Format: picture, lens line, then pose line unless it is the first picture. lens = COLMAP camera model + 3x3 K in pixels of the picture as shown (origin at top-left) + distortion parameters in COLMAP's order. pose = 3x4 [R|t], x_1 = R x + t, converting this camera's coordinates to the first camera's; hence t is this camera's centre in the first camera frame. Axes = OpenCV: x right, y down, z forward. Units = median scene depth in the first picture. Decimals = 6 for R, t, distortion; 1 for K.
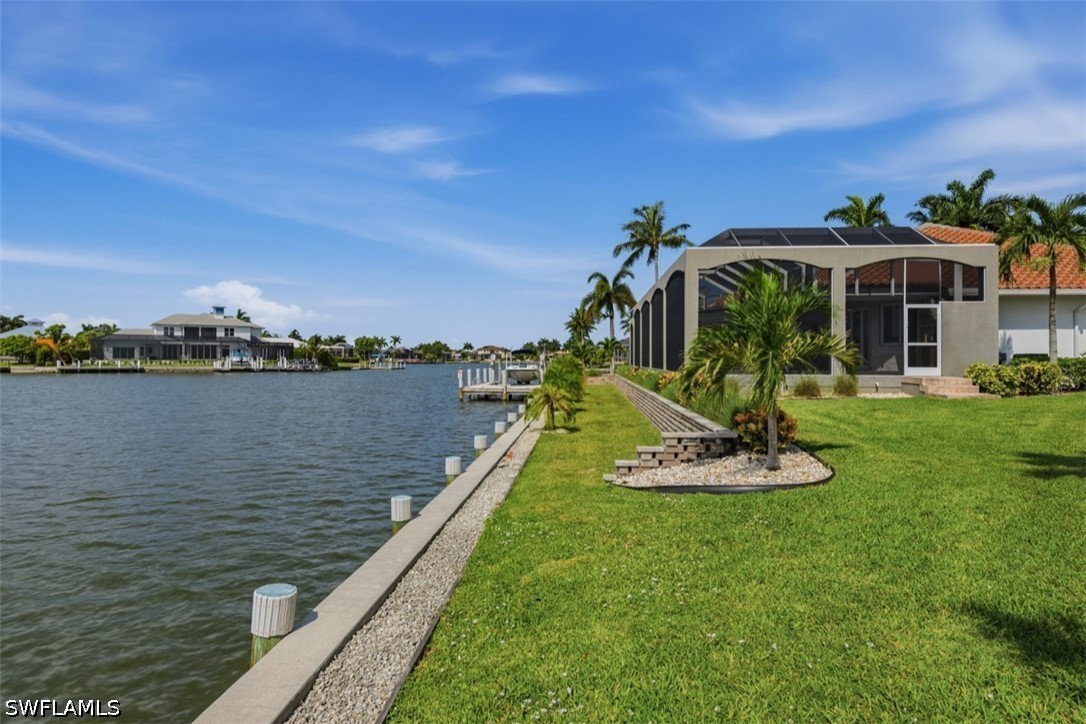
lens RADIAL K [[529.9, 0, 545.6], [0, 529.9, 336.2], [0, 0, 1]] dist [-0.001597, -0.000177]
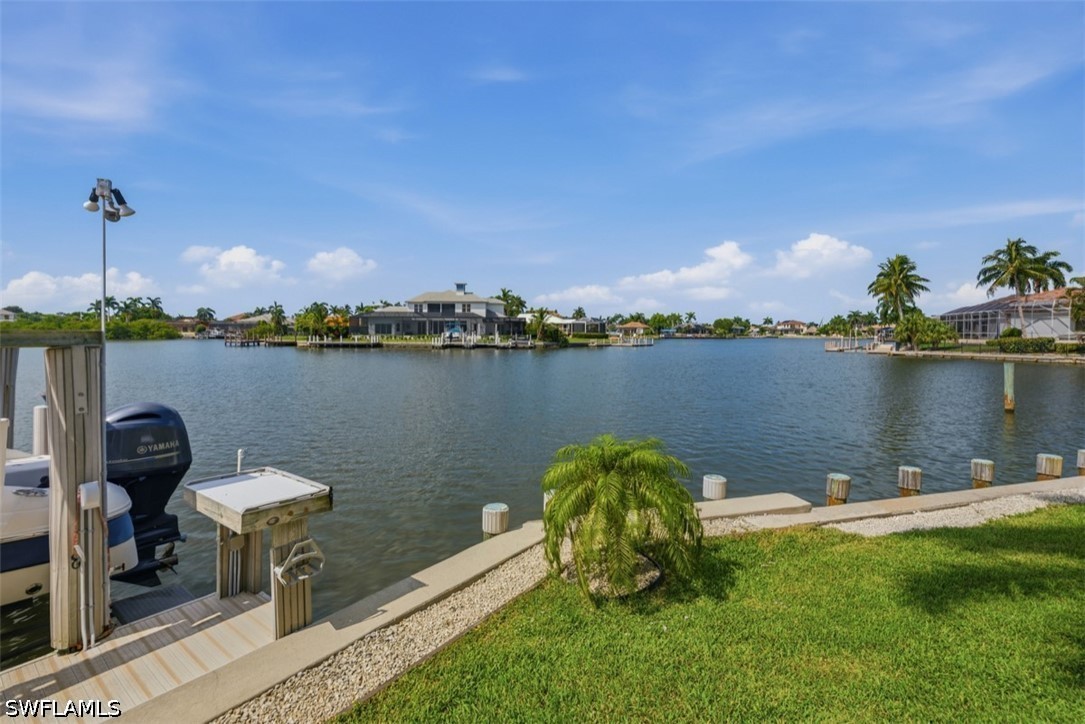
lens RADIAL K [[487.9, 0, 544.0], [0, 487.9, 335.1], [0, 0, 1]] dist [-0.001347, -0.000305]
pose [[0.839972, 0.001533, -0.542628, 0.032037], [0.023192, 0.998981, 0.038723, 0.011802], [0.542135, -0.045111, 0.839080, 0.303479]]
